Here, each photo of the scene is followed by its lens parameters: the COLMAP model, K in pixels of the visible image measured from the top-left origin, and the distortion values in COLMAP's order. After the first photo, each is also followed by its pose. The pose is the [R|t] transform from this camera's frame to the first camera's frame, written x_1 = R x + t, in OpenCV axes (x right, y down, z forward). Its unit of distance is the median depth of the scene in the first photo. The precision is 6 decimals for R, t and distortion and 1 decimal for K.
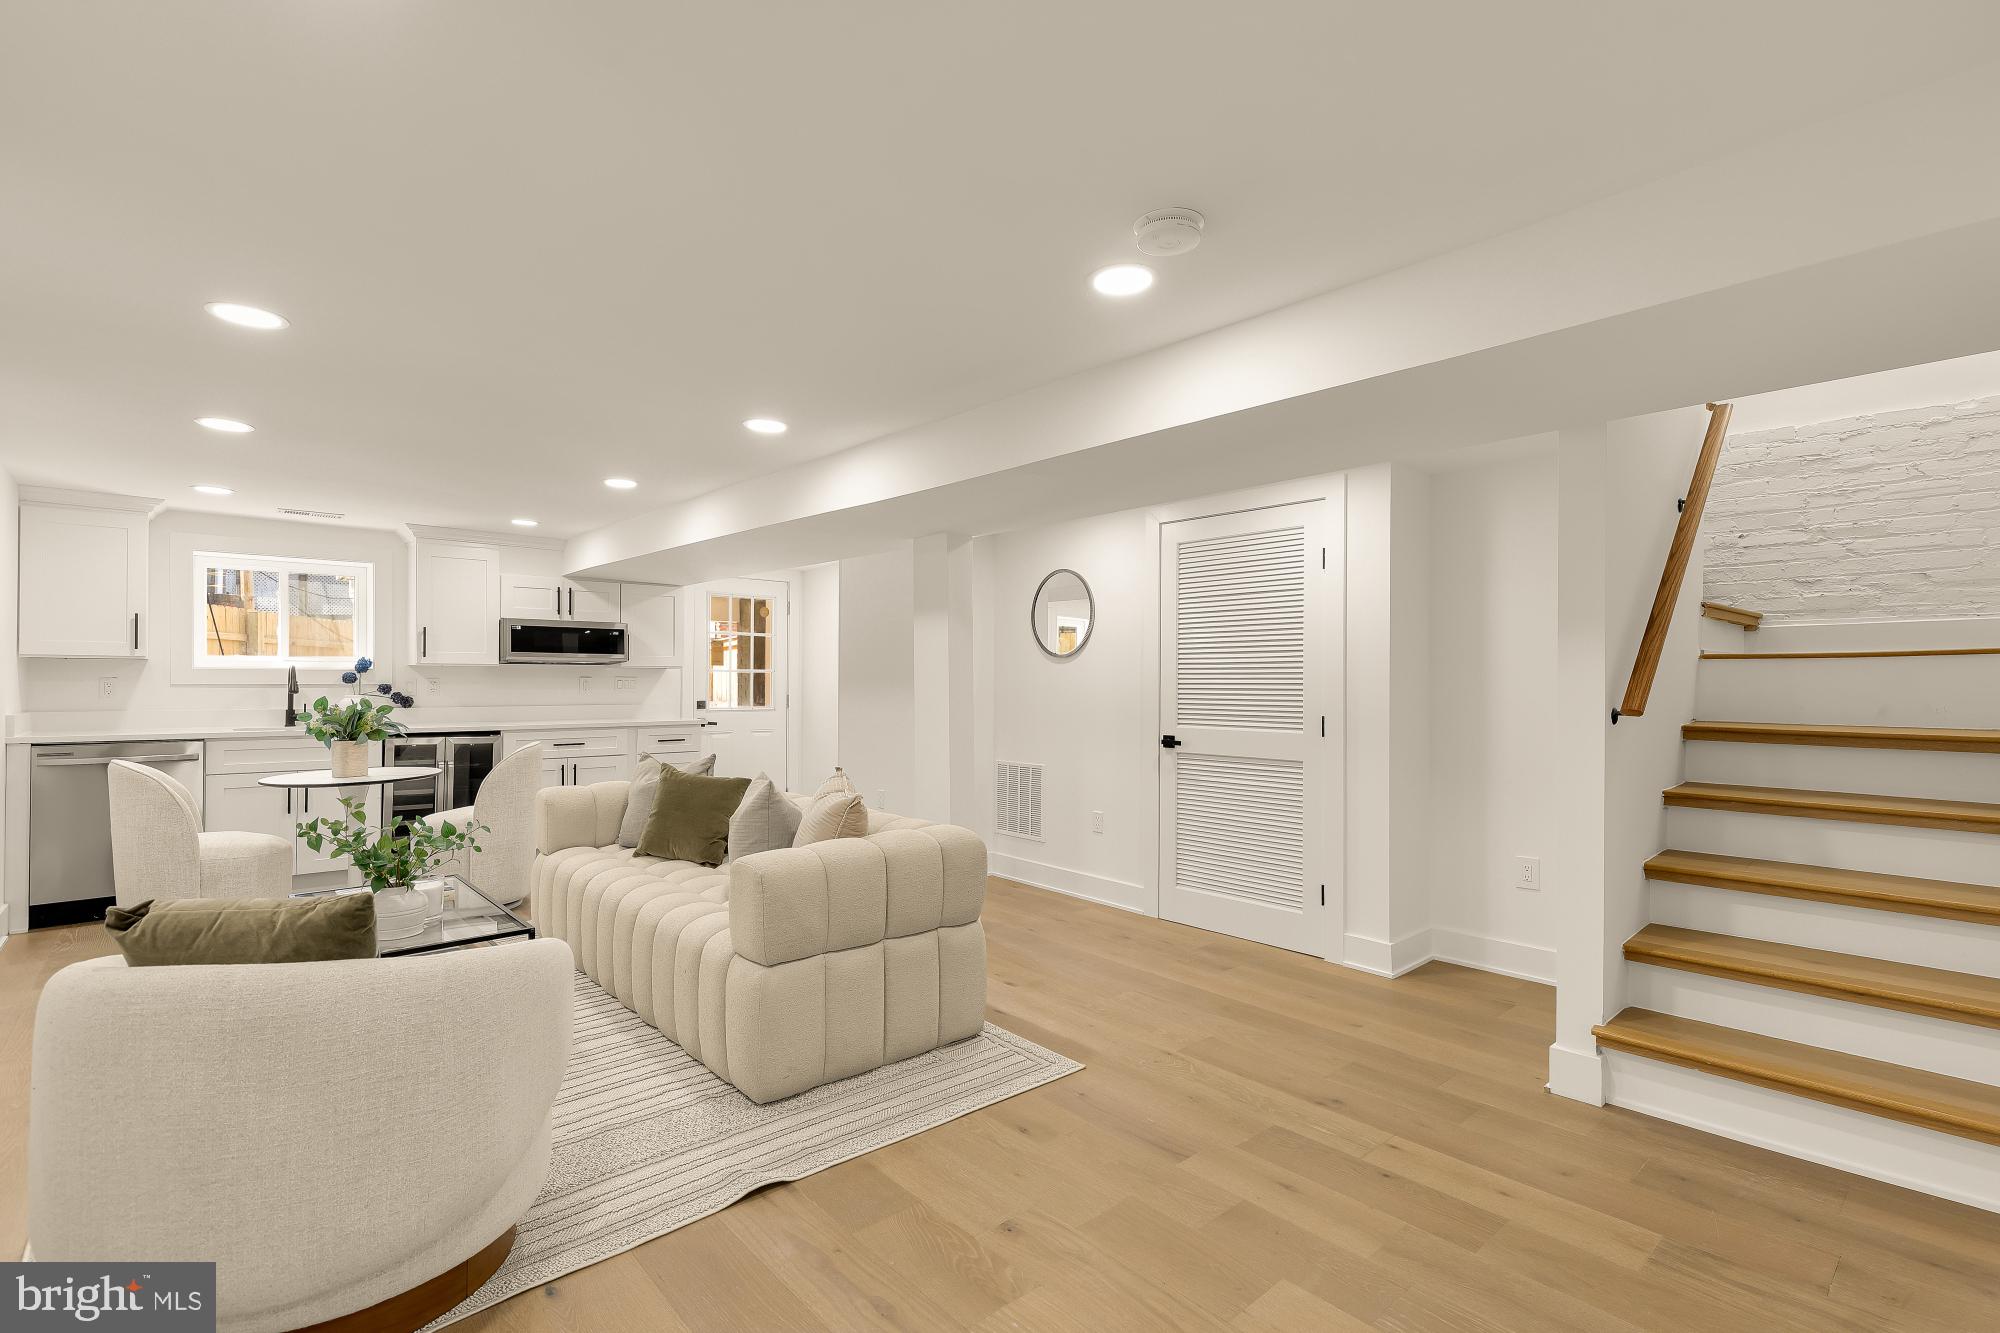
lens RADIAL K [[907.9, 0, 1002.7], [0, 907.9, 676.9], [0, 0, 1]] dist [0.012160, -0.002543]
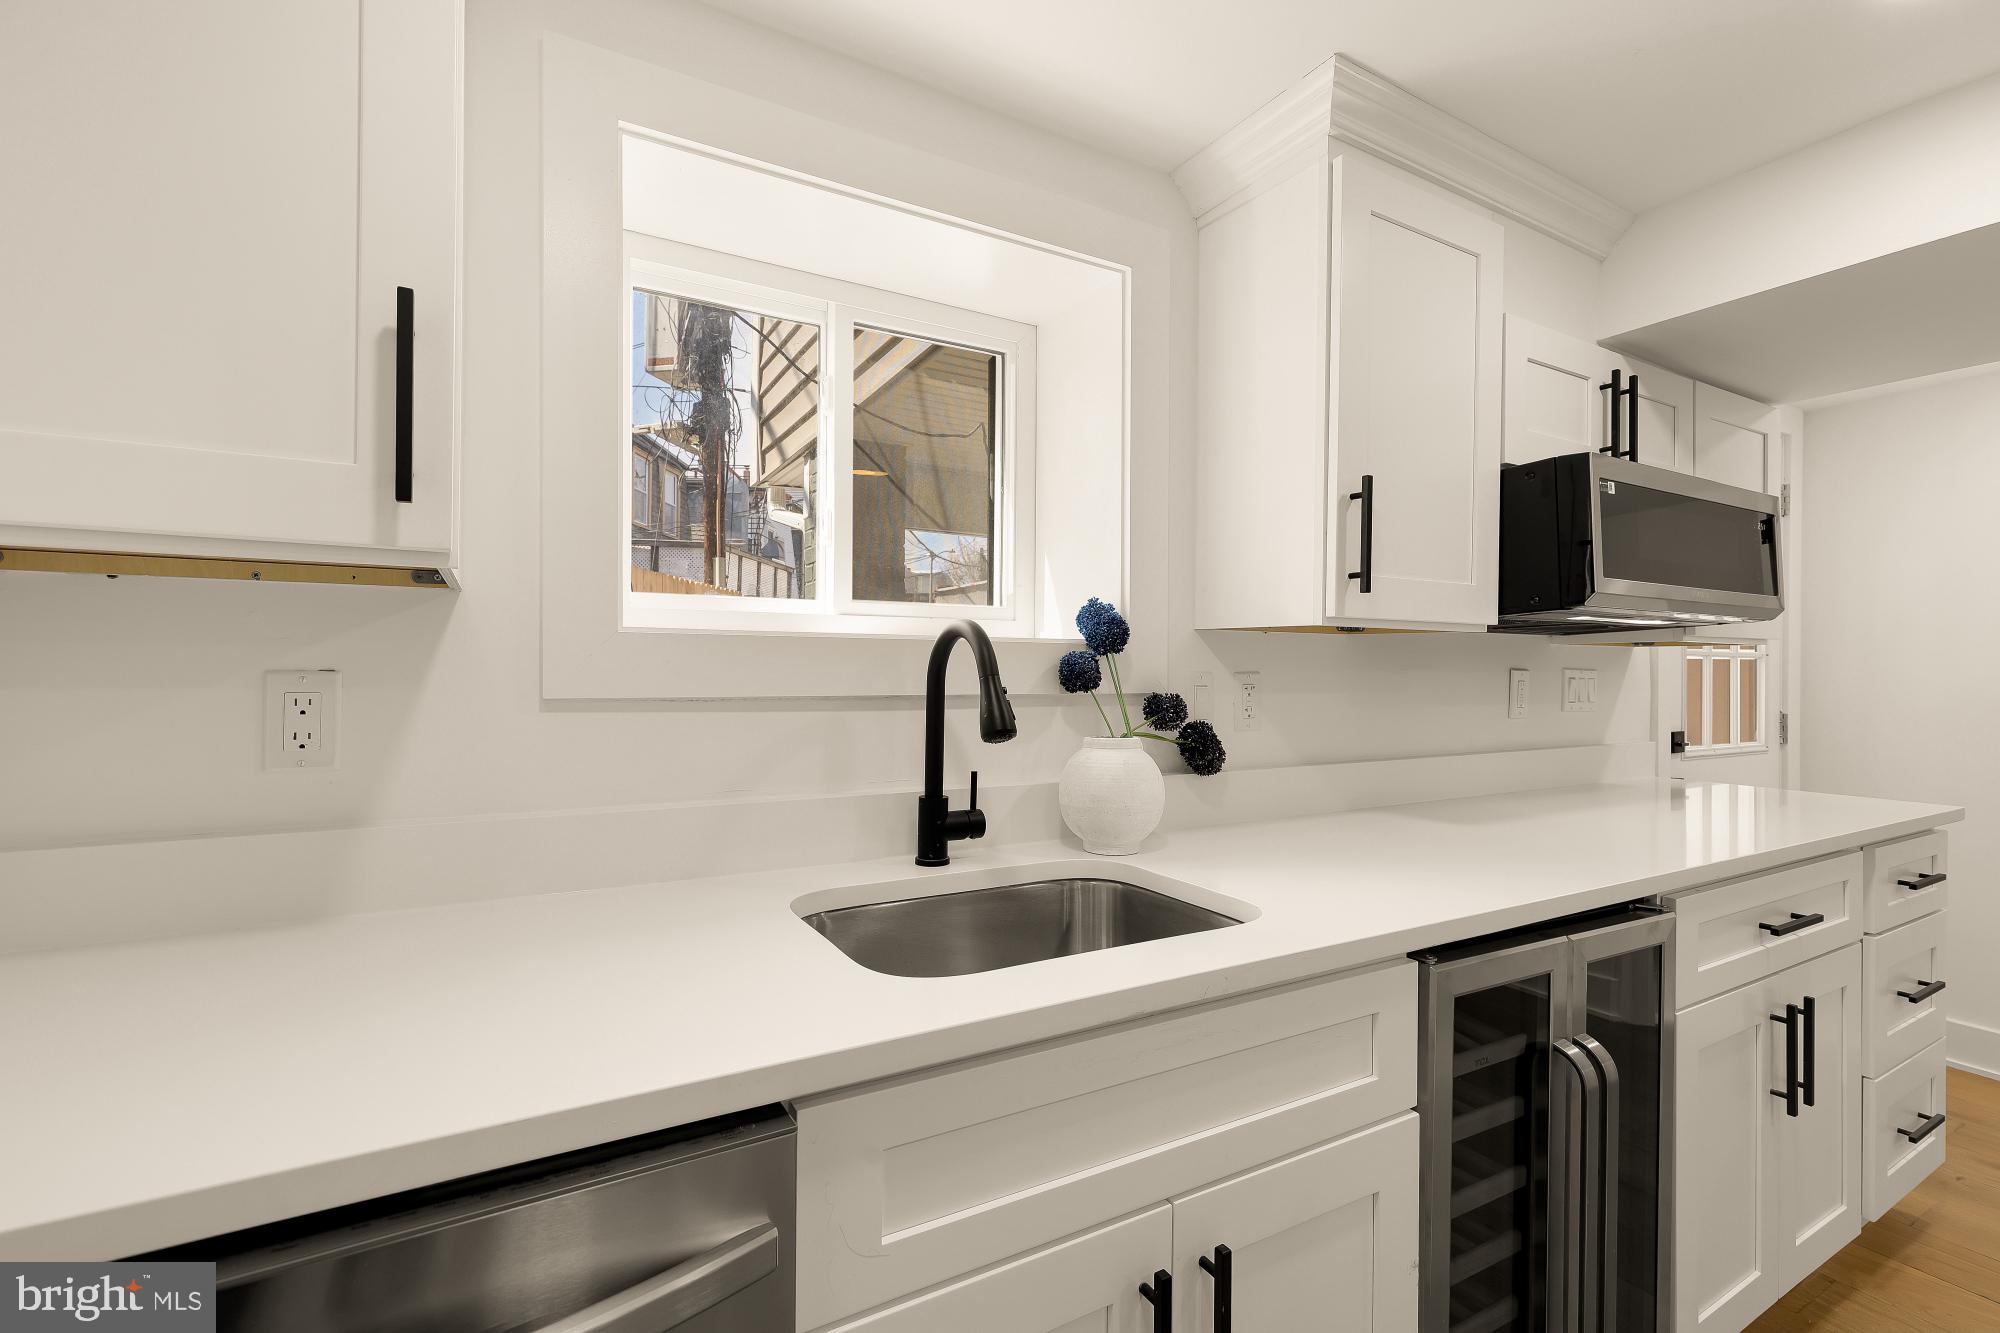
lens RADIAL K [[907.9, 0, 999.3], [0, 907.9, 666.3], [0, 0, 1]] dist [0.012160, -0.002543]
pose [[0.980213, -0.000272, -0.197947, -0.679340], [-0.000249, 0.999997, -0.002606, 0.000230], [0.197947, 0.002604, 0.980209, 0.722951]]
